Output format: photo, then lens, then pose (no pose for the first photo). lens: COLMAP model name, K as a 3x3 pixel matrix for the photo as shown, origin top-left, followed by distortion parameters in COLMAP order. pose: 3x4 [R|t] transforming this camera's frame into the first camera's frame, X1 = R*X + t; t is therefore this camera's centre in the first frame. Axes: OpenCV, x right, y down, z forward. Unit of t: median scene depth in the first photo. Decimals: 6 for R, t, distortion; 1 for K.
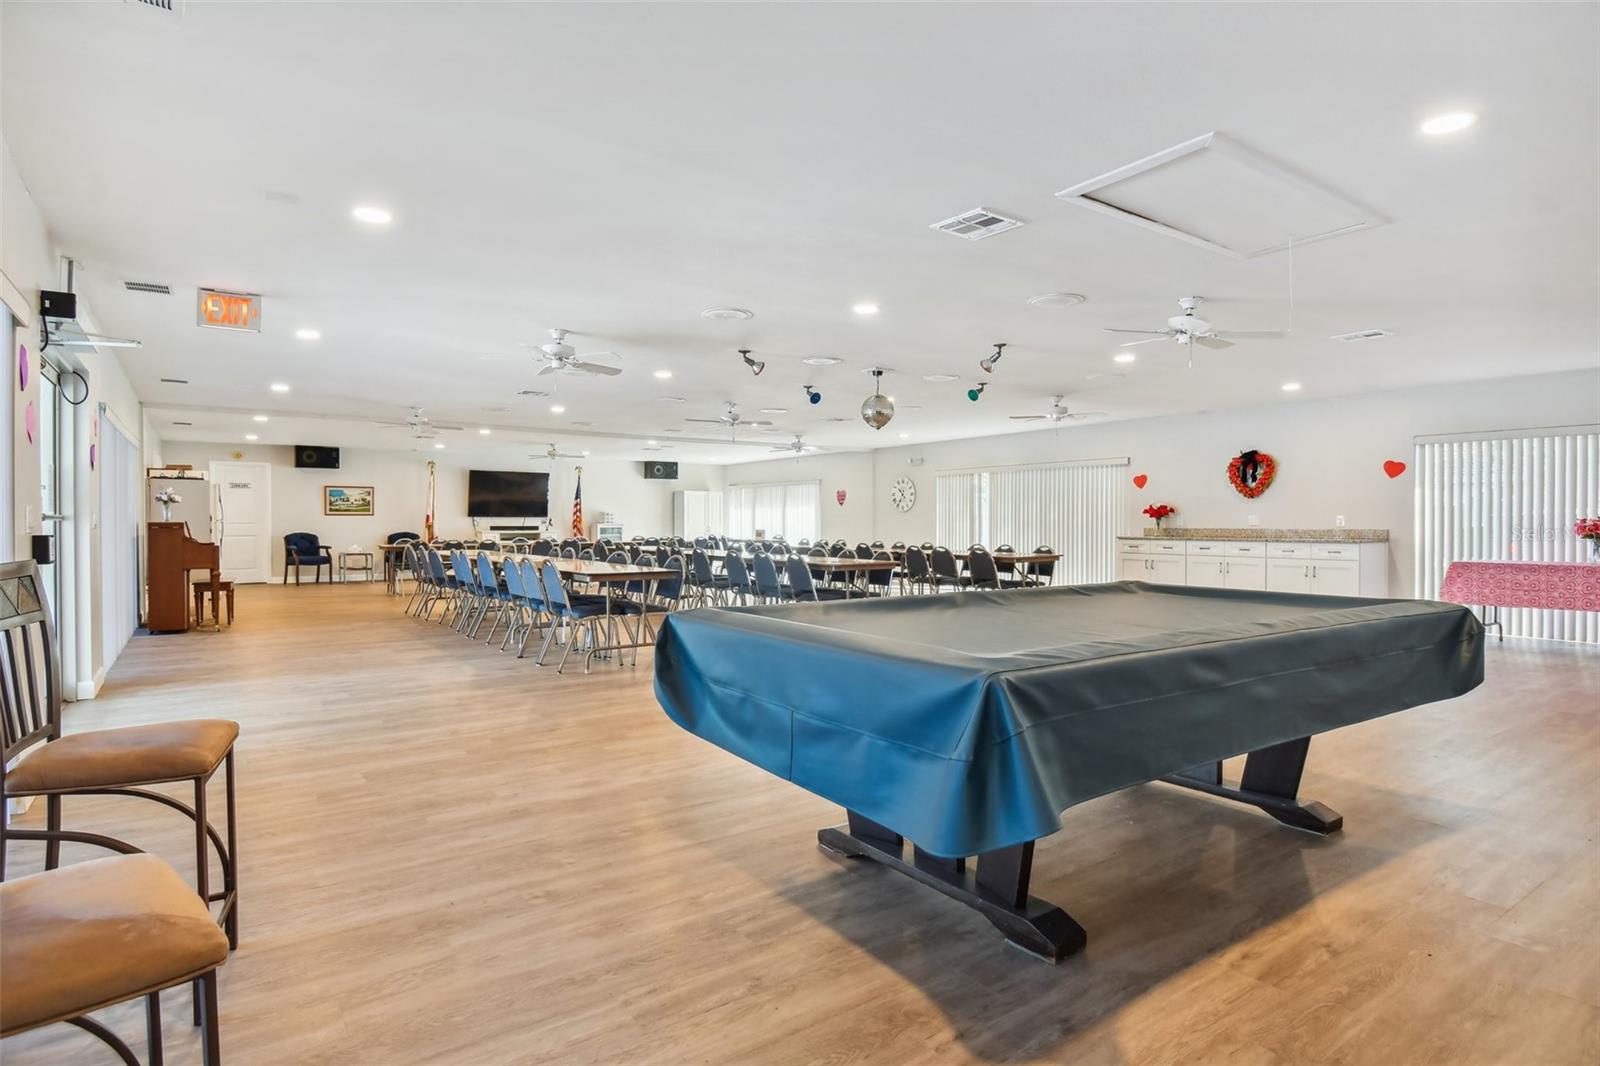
lens RADIAL K [[849.1, 0, 800.0], [0, 849.1, 533.0], [0, 0, 1]] dist [0.000309, -0.000273]
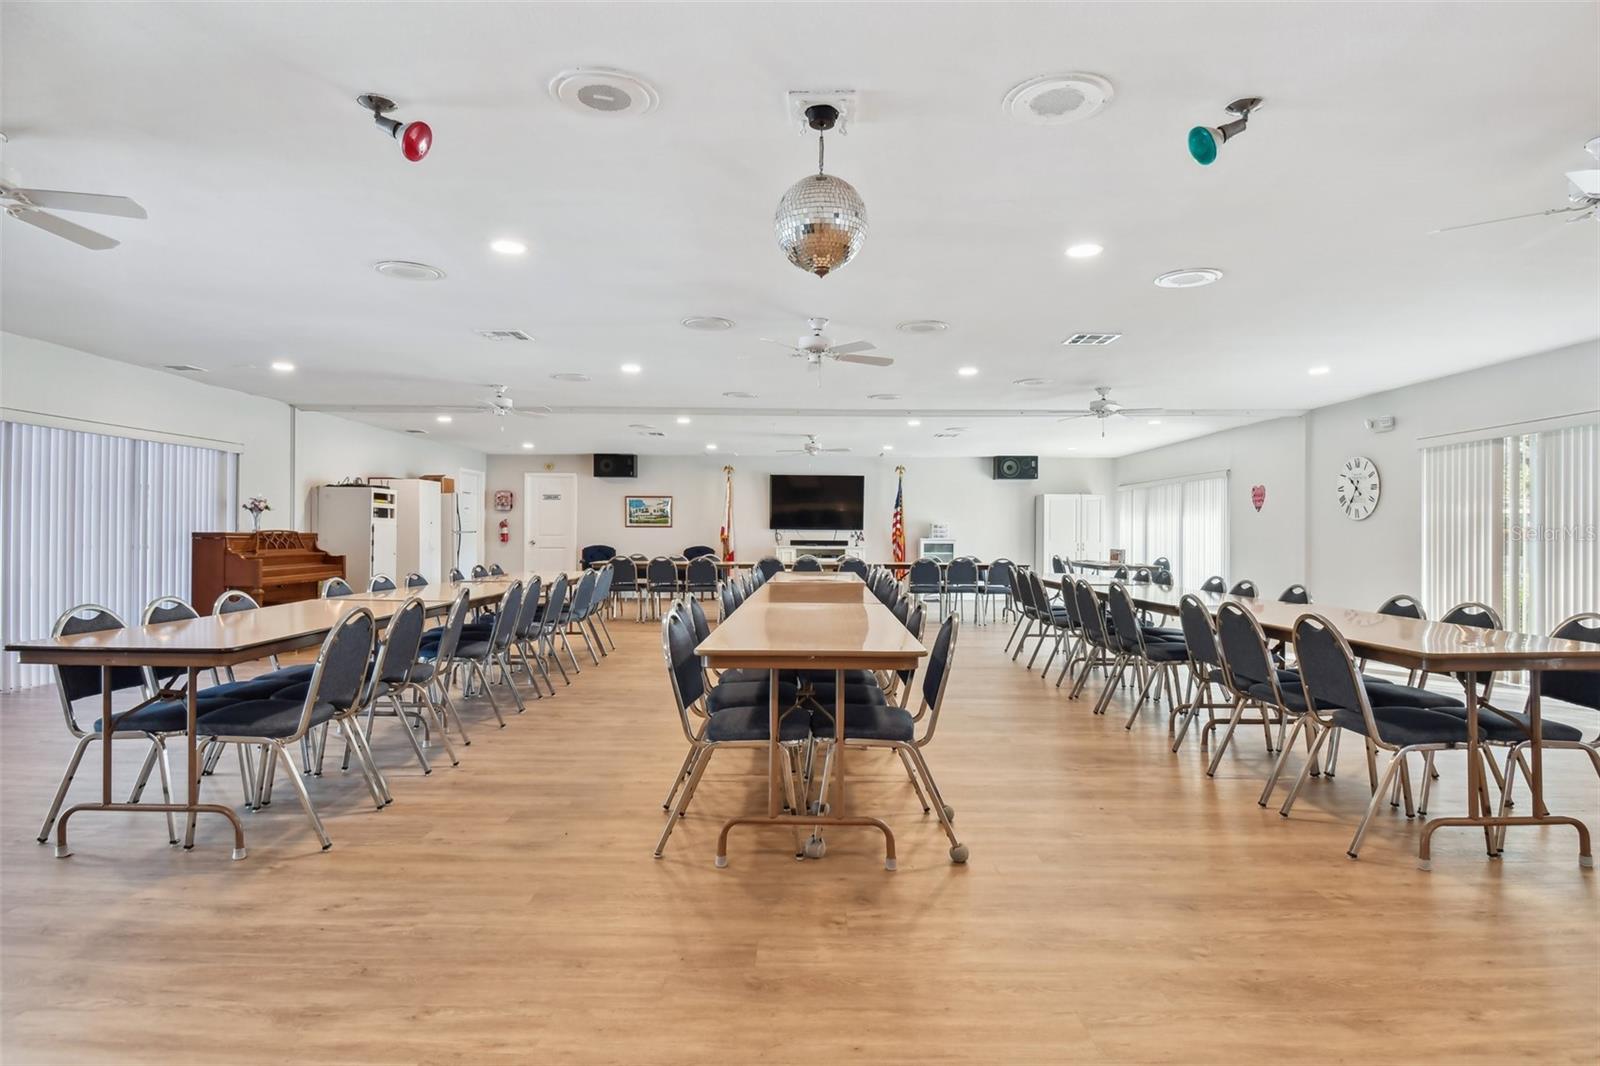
lens RADIAL K [[849.1, 0, 800.0], [0, 849.1, 533.0], [0, 0, 1]] dist [0.000309, -0.000273]
pose [[0.816811, 0.003727, -0.576893, 0.137803], [-0.013699, 0.999822, -0.012937, -0.004988], [0.576742, 0.018470, 0.816717, 0.338021]]
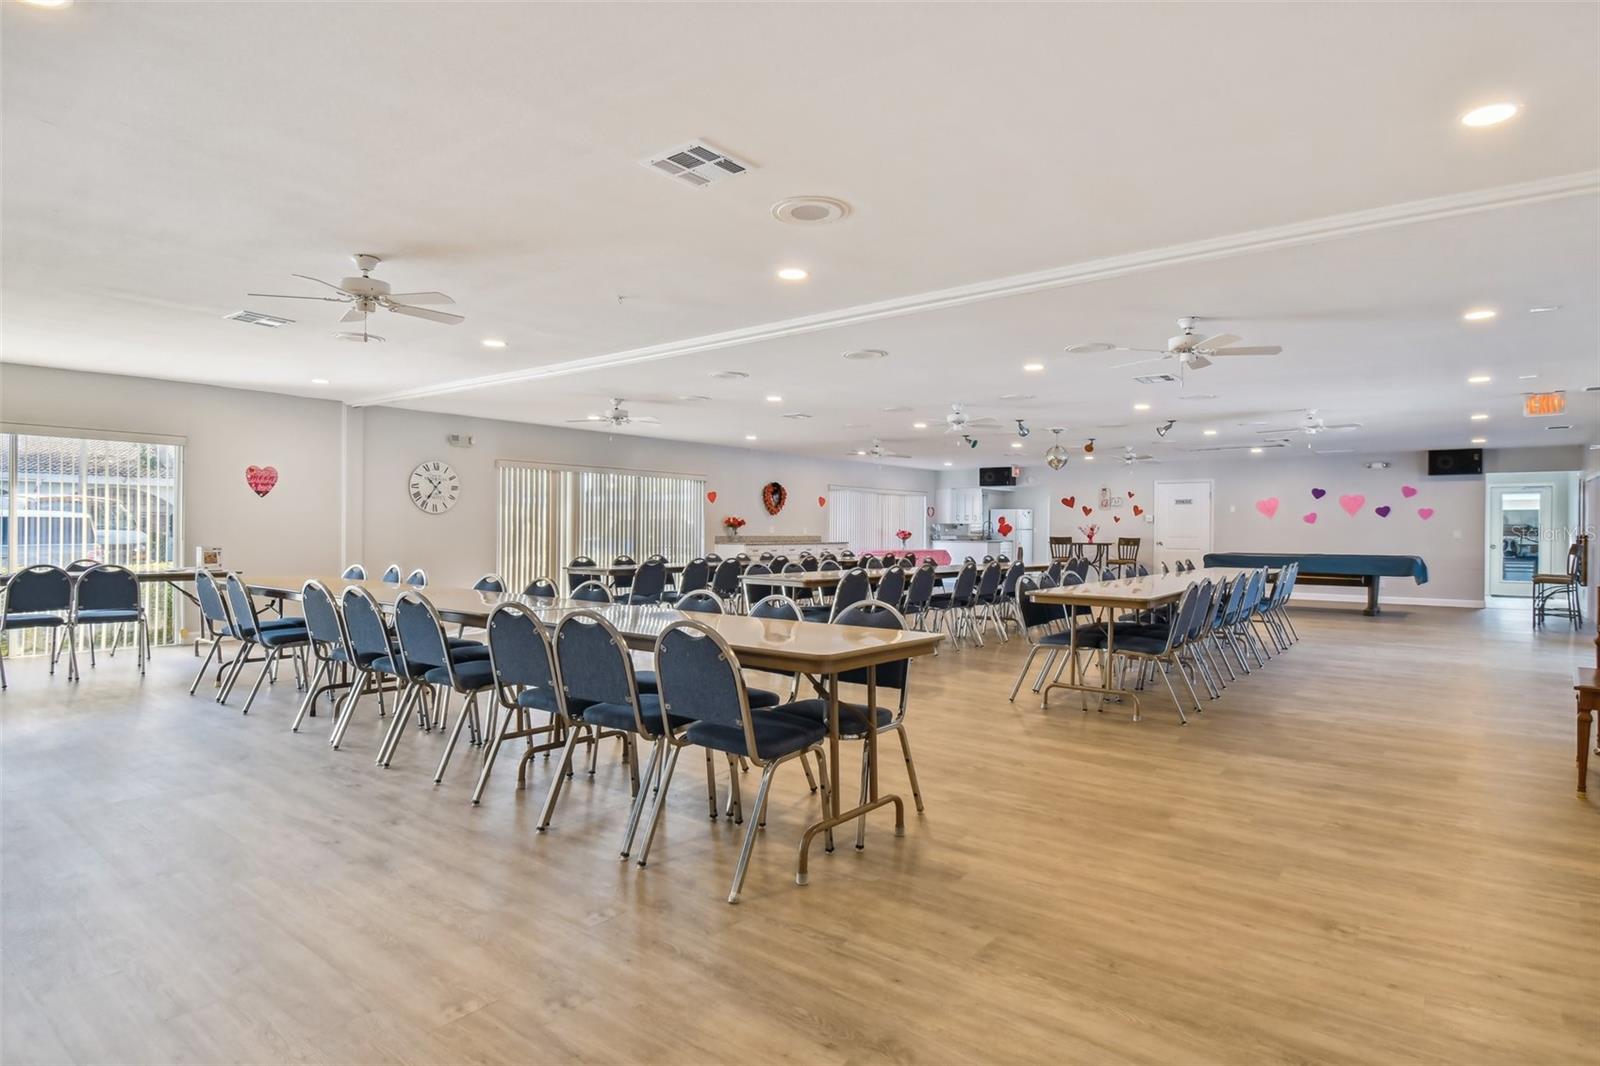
lens RADIAL K [[849.1, 0, 800.0], [0, 849.1, 533.0], [0, 0, 1]] dist [0.000309, -0.000273]
pose [[-0.299352, -0.003408, 0.954137, -0.559927], [0.008028, 0.999949, 0.006091, -0.011653], [-0.954109, 0.009483, -0.299310, 0.891621]]
